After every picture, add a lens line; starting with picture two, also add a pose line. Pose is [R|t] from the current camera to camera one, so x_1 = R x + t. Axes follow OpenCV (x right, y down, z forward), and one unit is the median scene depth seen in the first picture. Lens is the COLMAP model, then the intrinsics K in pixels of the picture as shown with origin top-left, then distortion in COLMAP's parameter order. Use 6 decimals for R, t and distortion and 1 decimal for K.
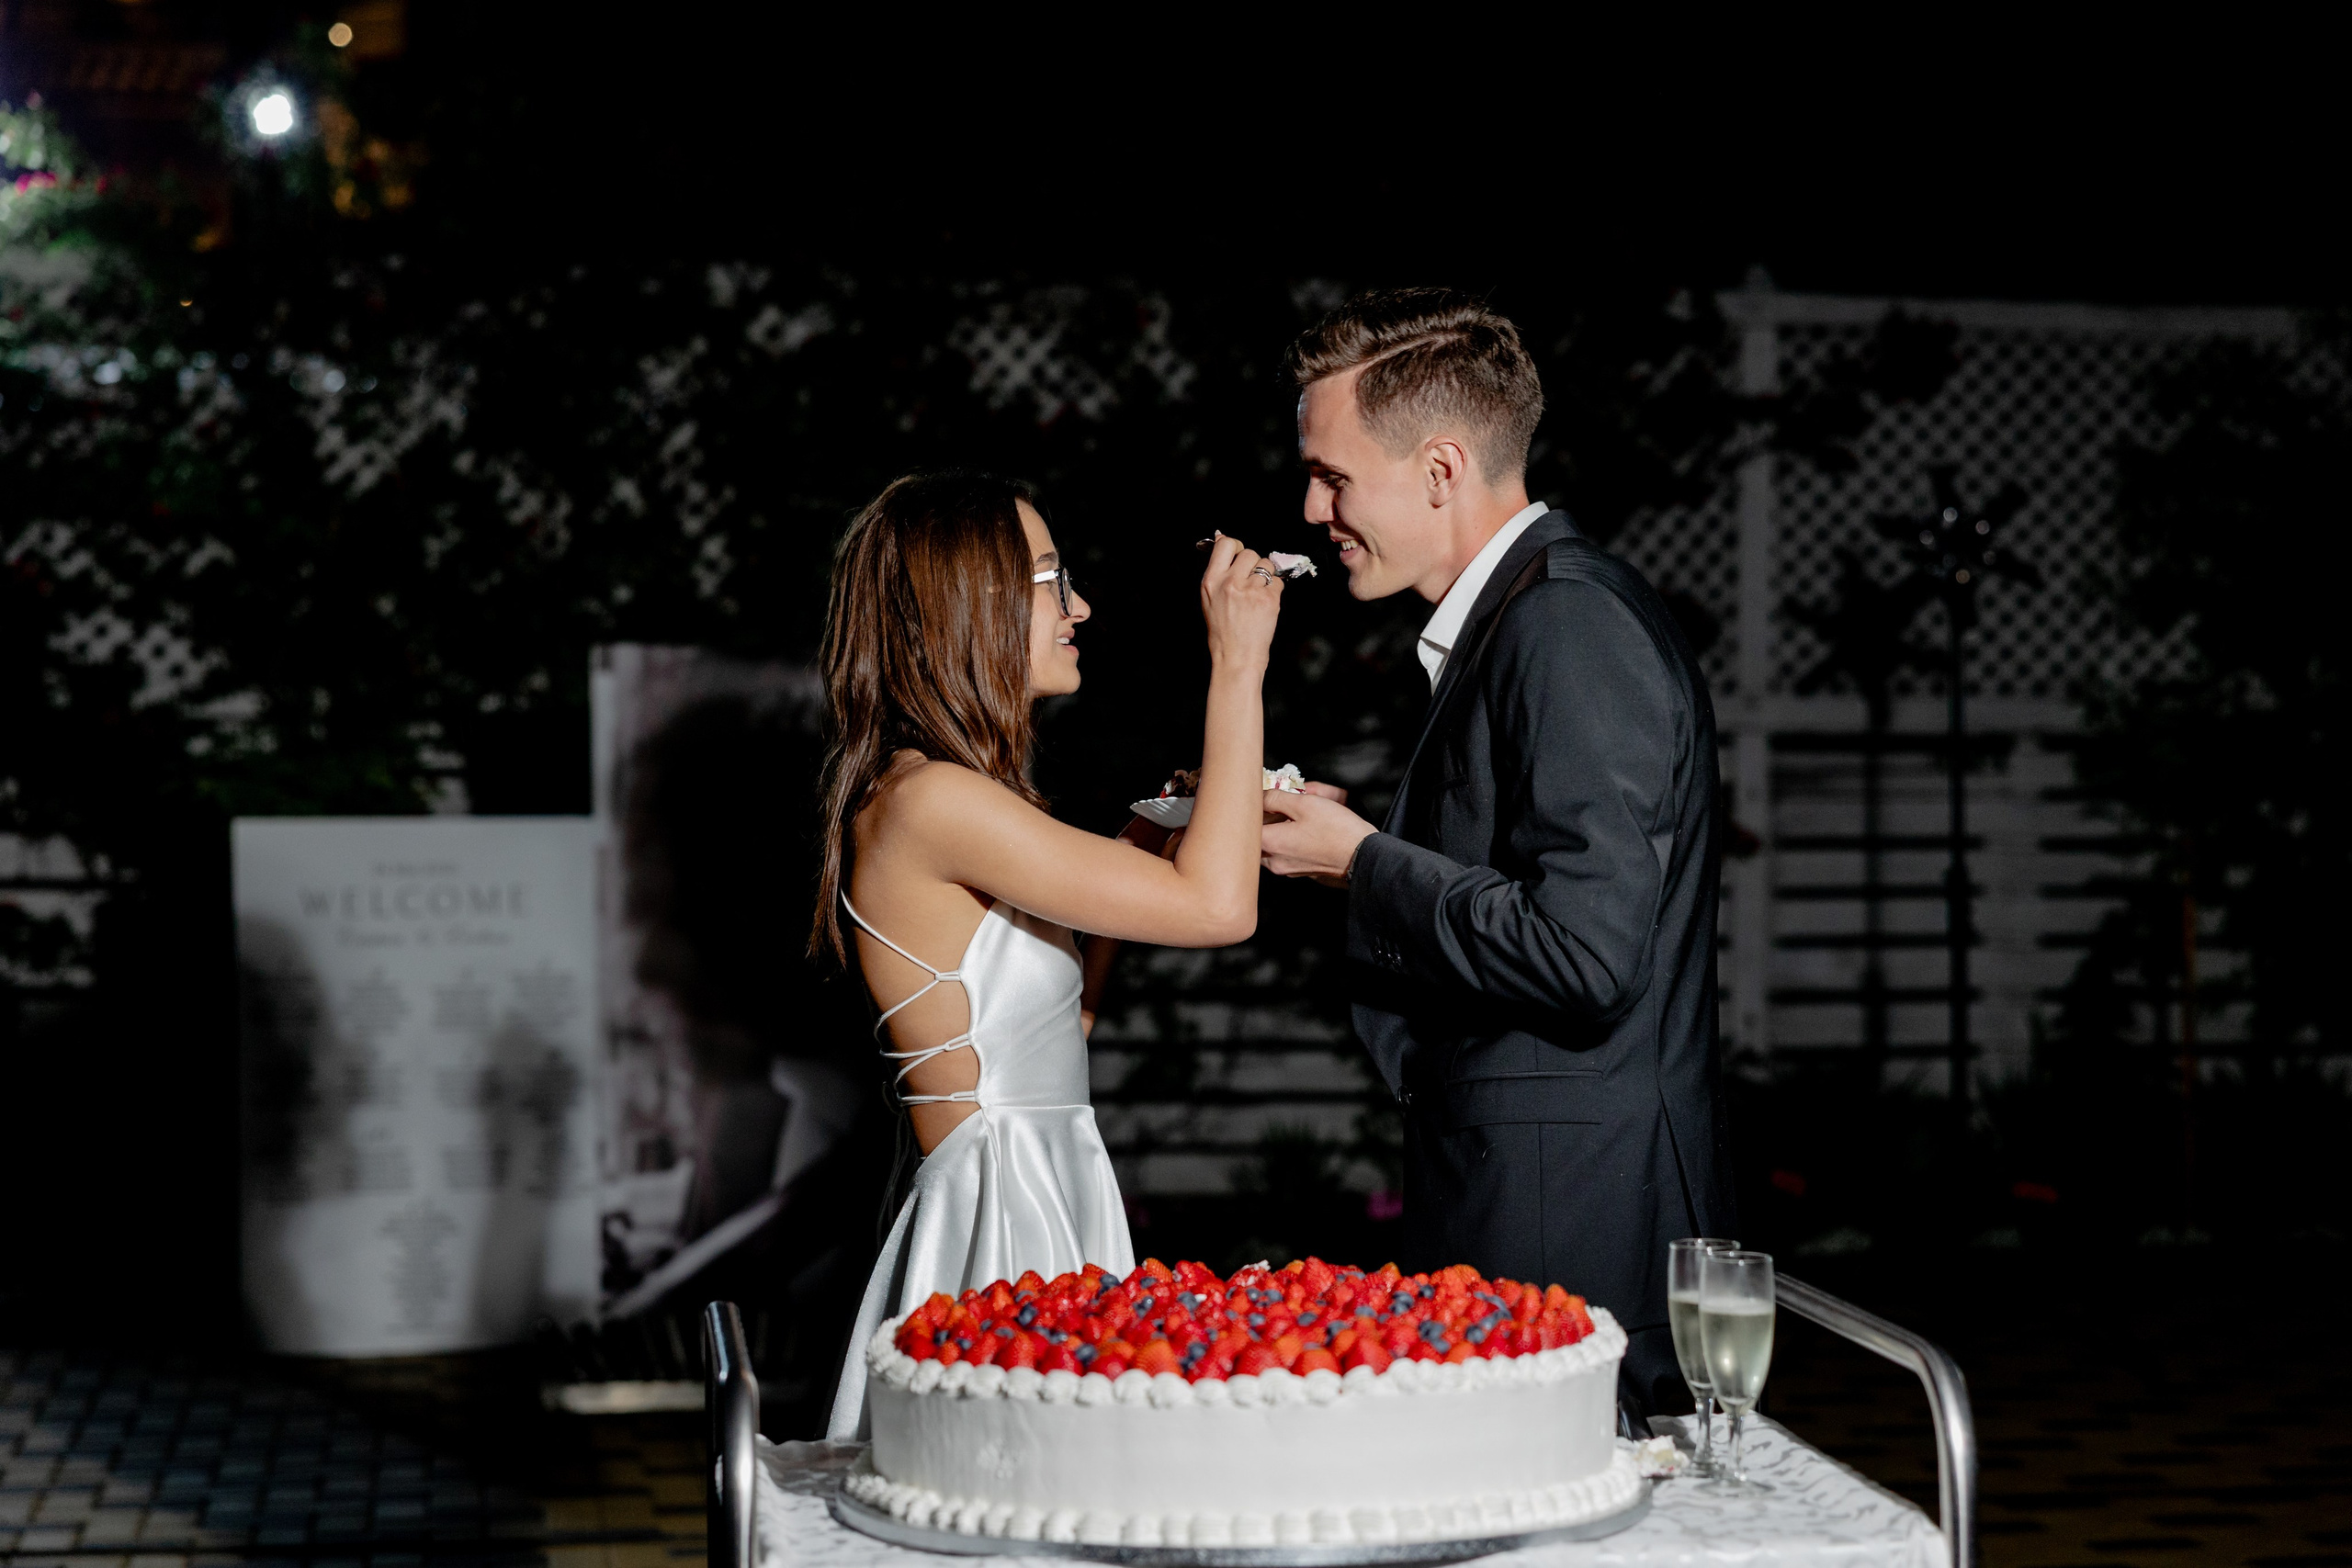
lens RADIAL K [[4082.2, 0, 1169.1], [0, 4082.2, 777.2], [0, 0, 1]] dist [0.019638, -0.011737]
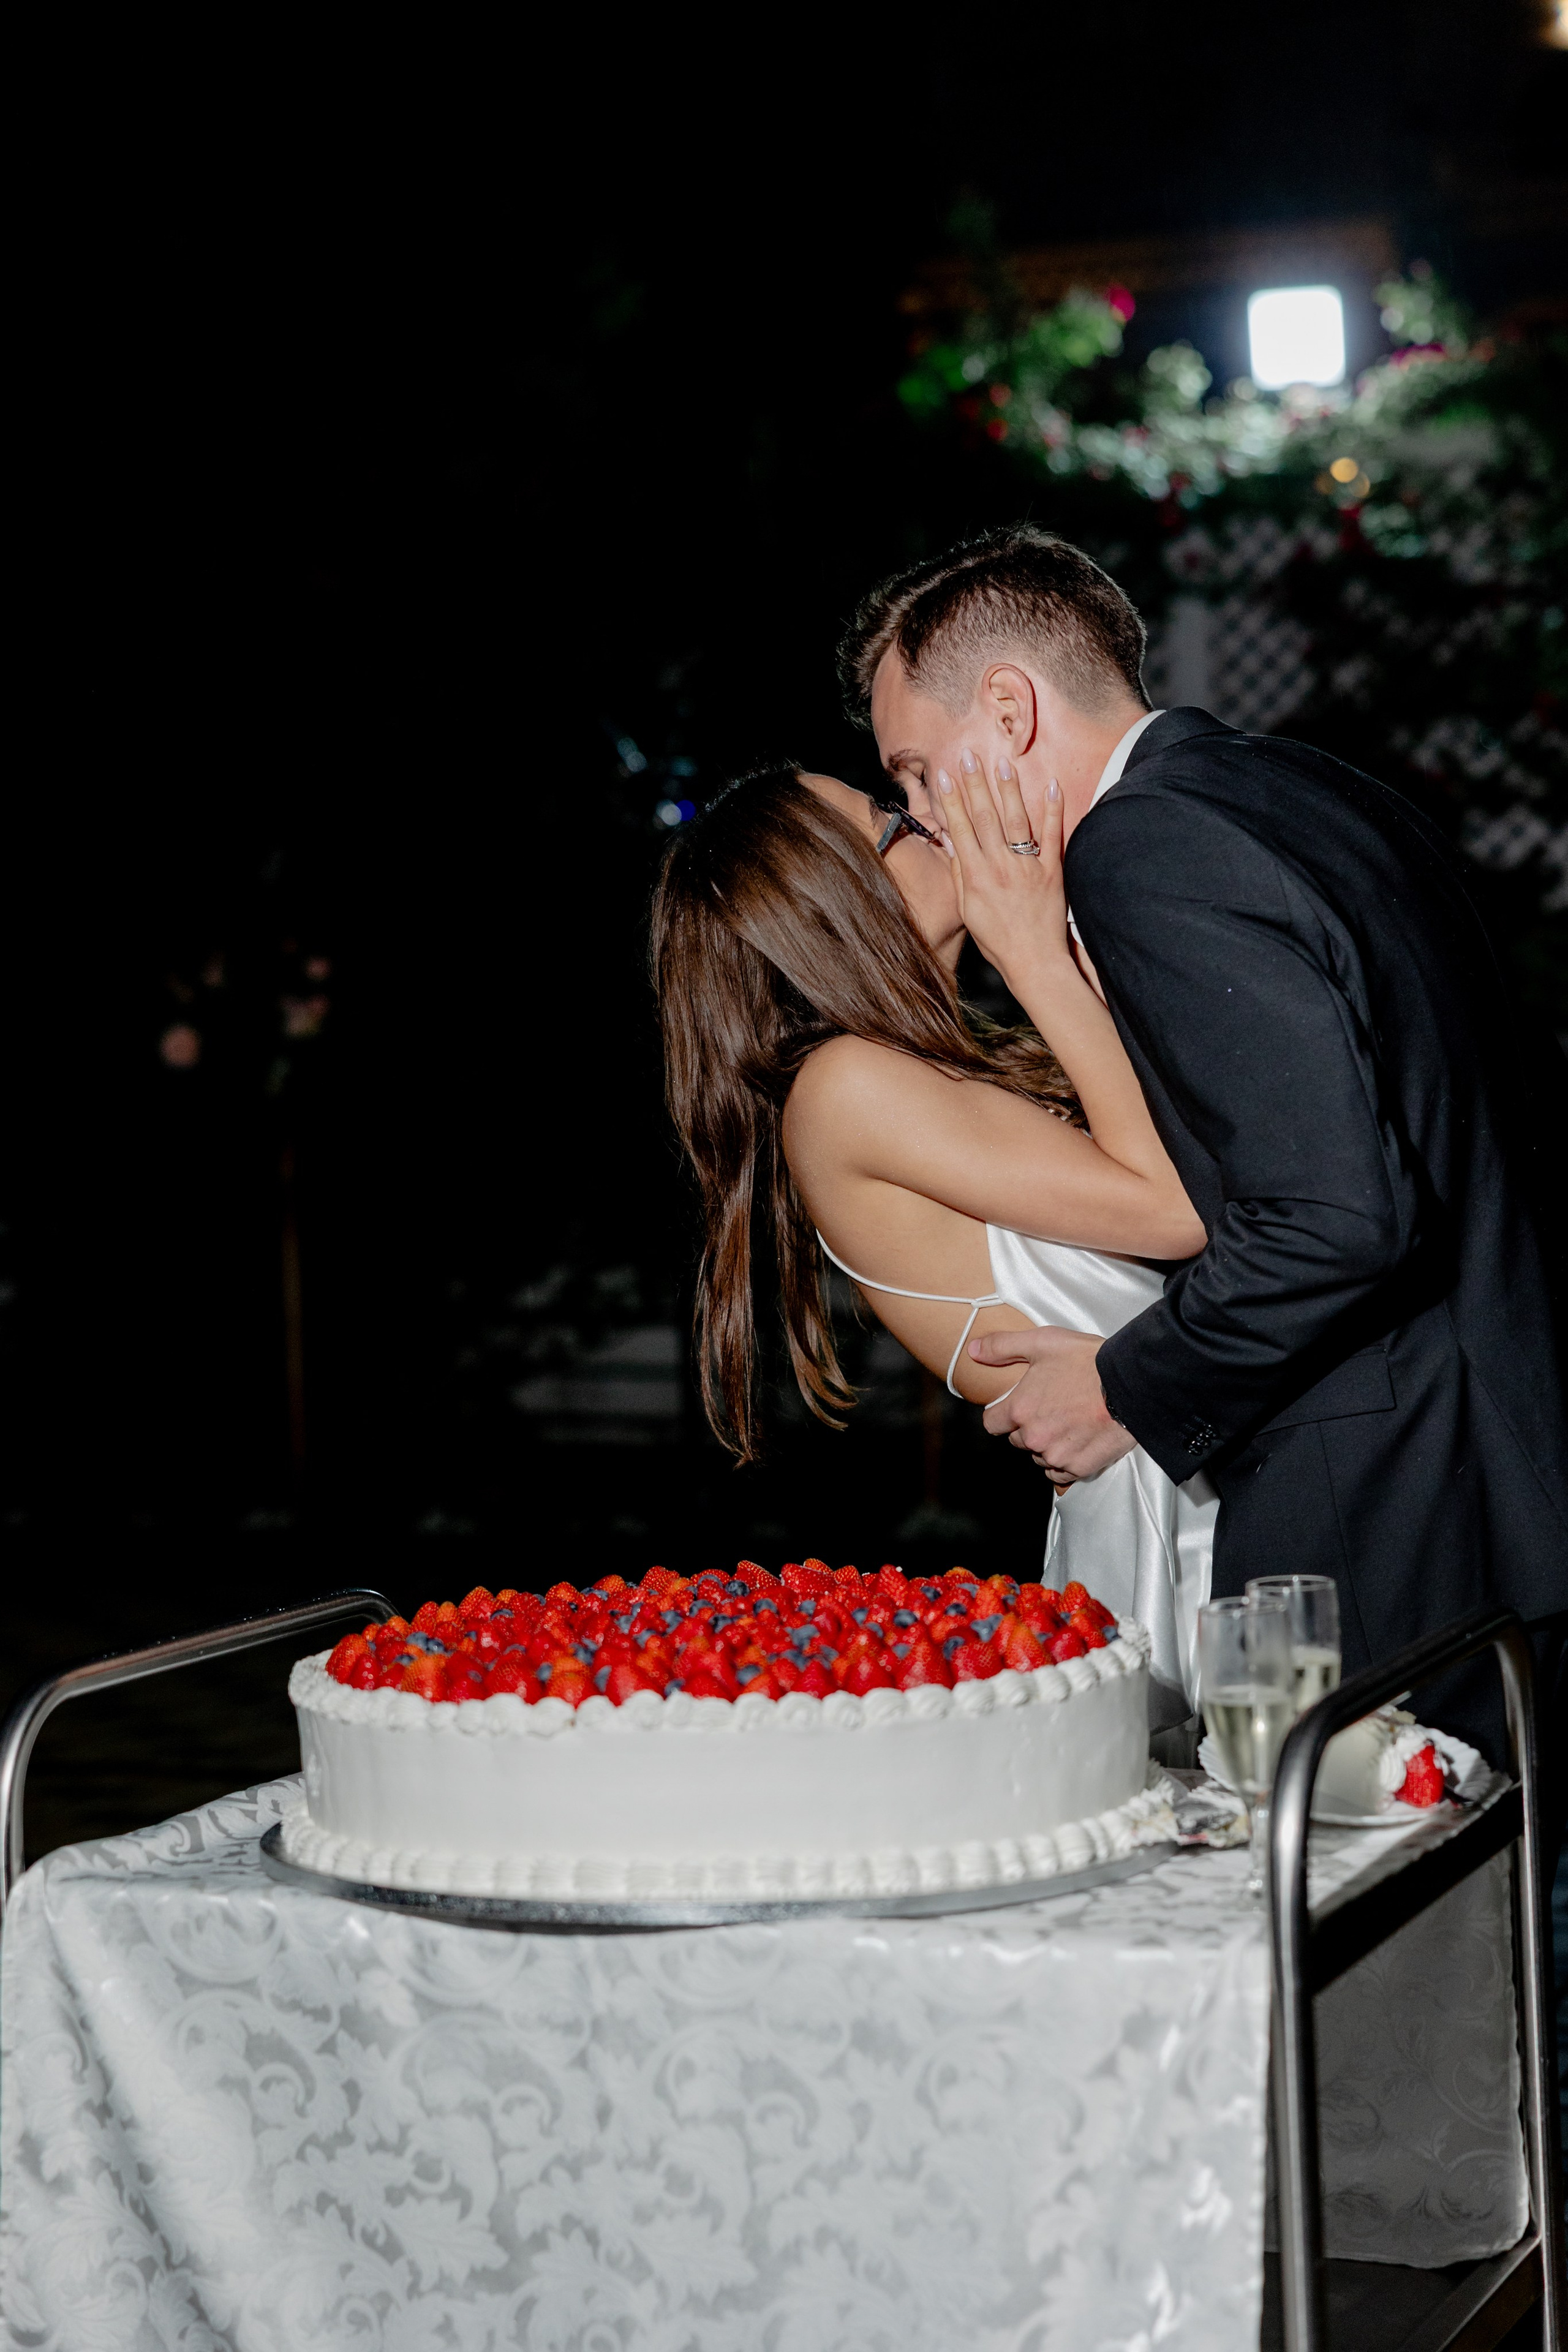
lens RADIAL K [[4431.8, 0, 832.0], [0, 4431.8, 1175.0], [0, 0, 1]] dist [0.014311, 0.179486]
pose [[0.851412, -0.007314, -0.524446, 0.176010], [0.031224, 0.998836, 0.036760, 0.000252], [0.523567, -0.047673, 0.850650, 0.069952]]
